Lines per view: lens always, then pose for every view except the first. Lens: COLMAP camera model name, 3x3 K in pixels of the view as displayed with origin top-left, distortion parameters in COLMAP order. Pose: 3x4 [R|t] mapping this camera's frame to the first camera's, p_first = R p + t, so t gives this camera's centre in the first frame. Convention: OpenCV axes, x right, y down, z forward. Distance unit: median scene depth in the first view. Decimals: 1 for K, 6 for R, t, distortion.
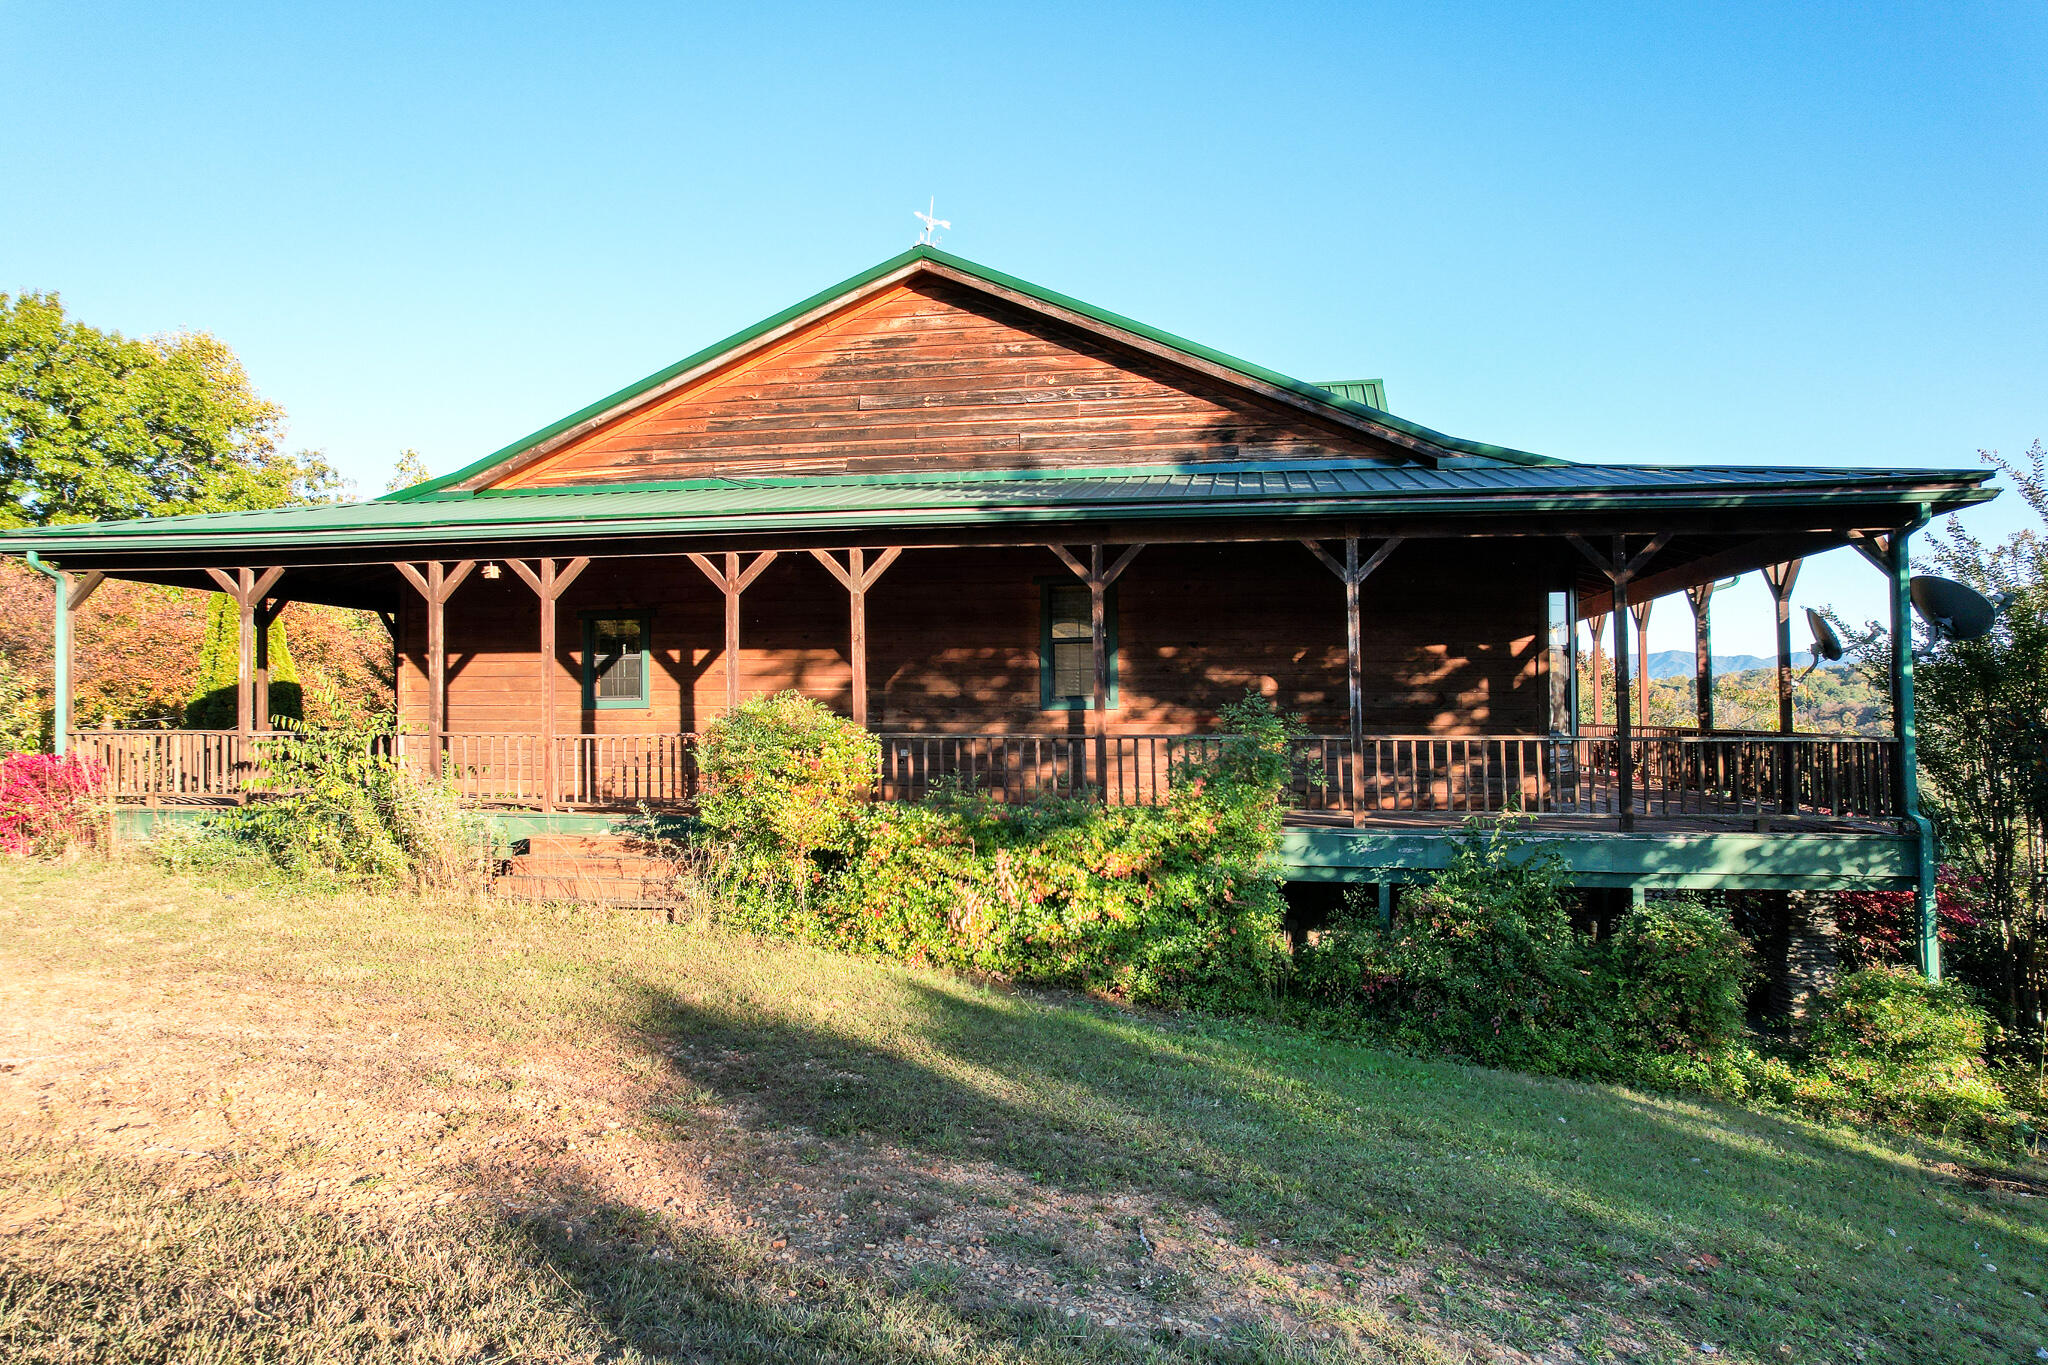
lens RADIAL K [[1272.0, 0, 1037.3], [0, 1272.0, 702.7], [0, 0, 1]] dist [-0.042039, 0.039706]
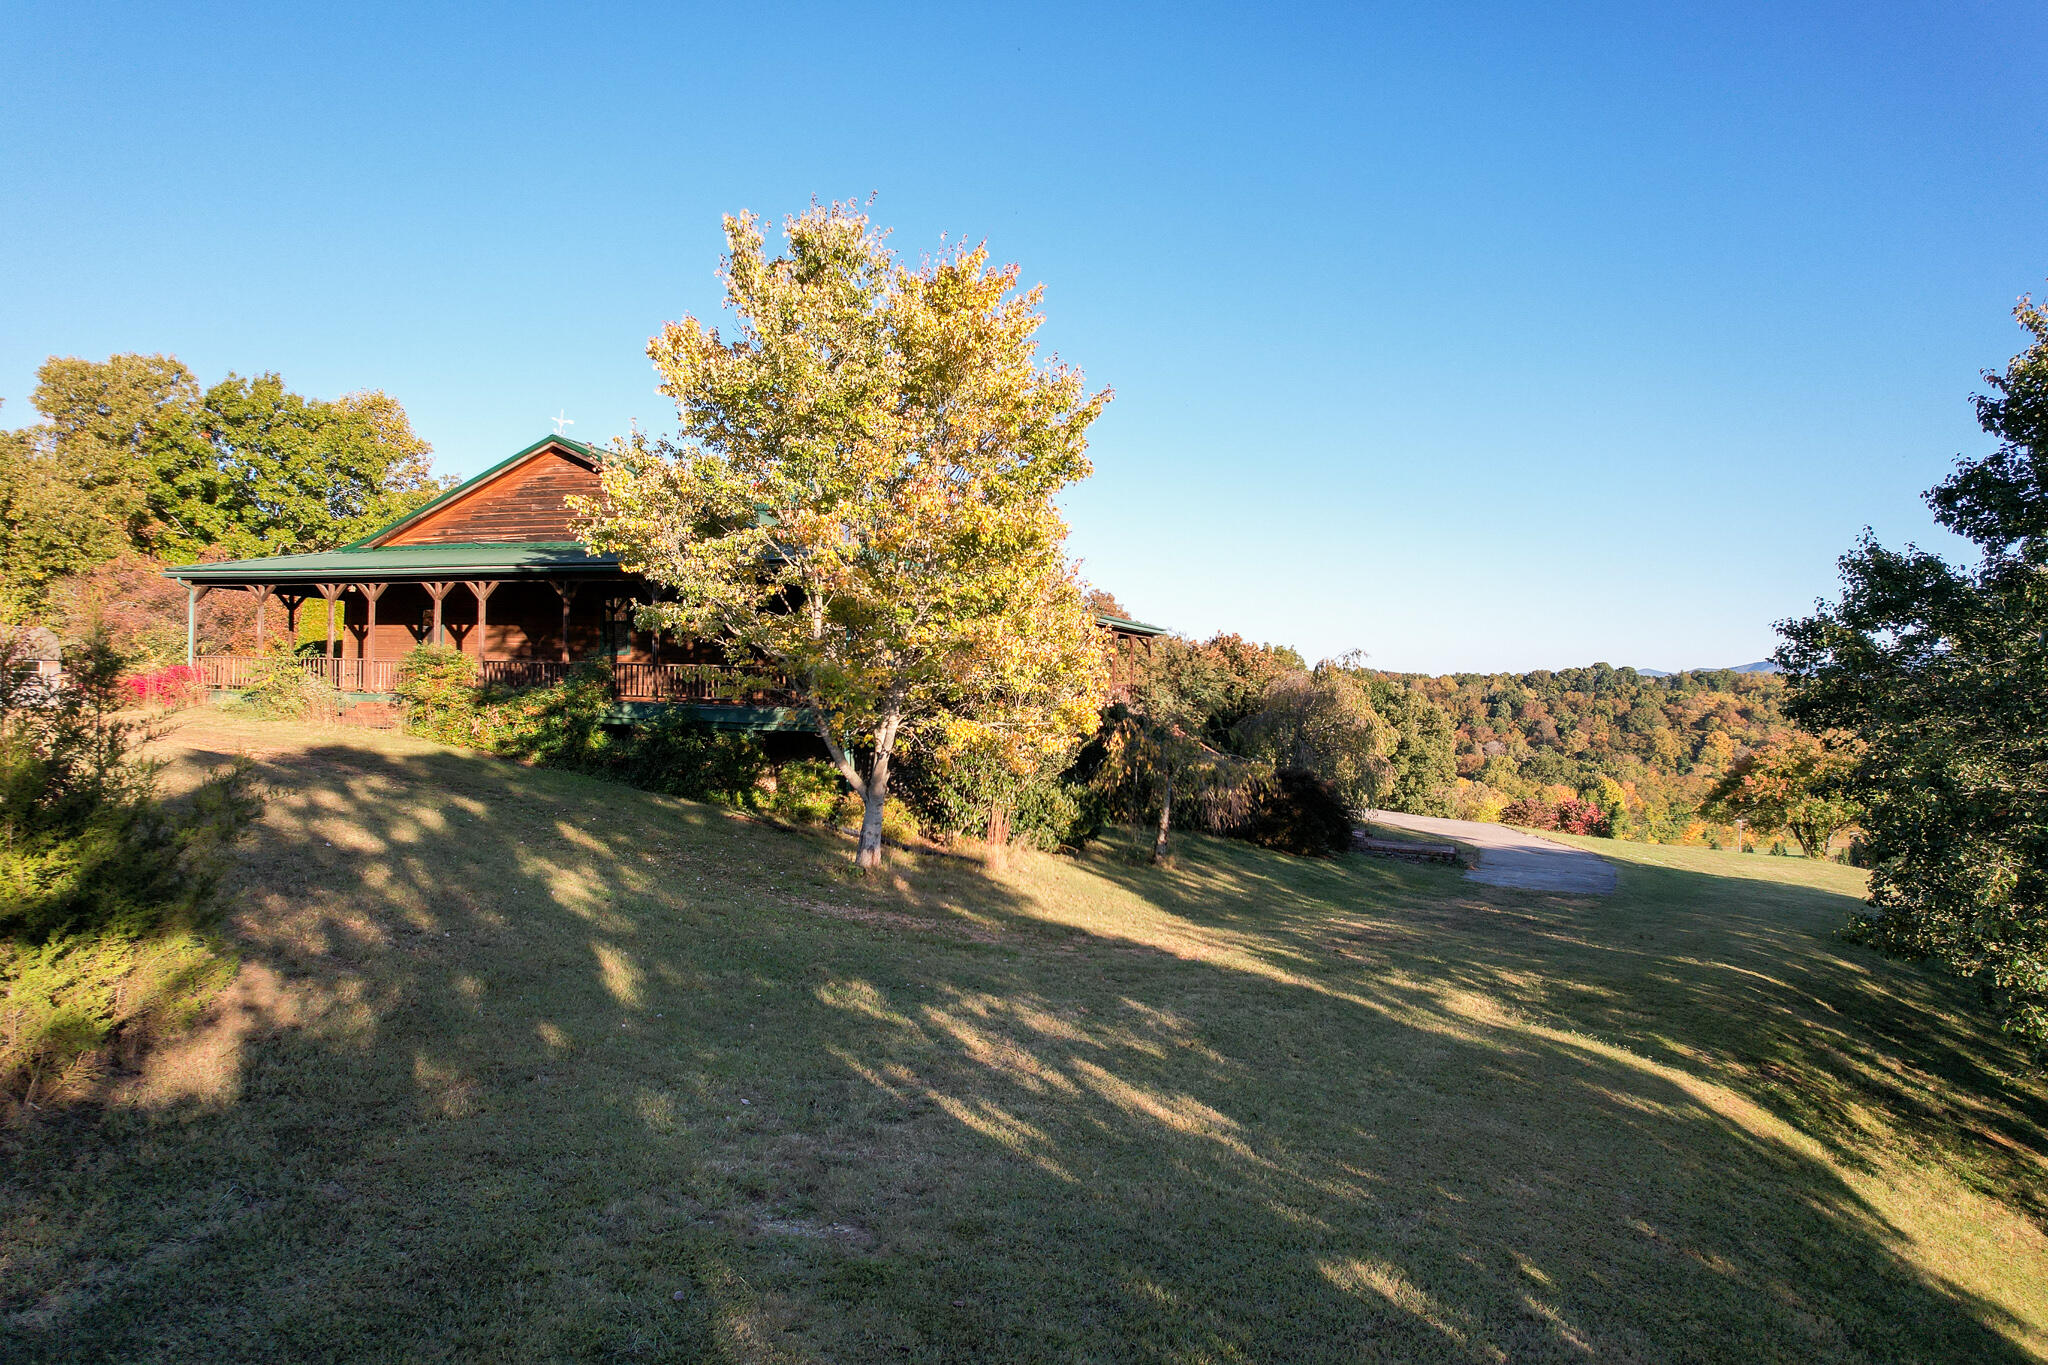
lens RADIAL K [[1272.0, 0, 1037.3], [0, 1272.0, 702.7], [0, 0, 1]] dist [-0.042039, 0.039706]
pose [[0.986787, 0.024004, -0.160233, 1.021577], [-0.021547, 0.999622, 0.017055, 0.031957], [0.160582, -0.013377, 0.986932, -0.927673]]
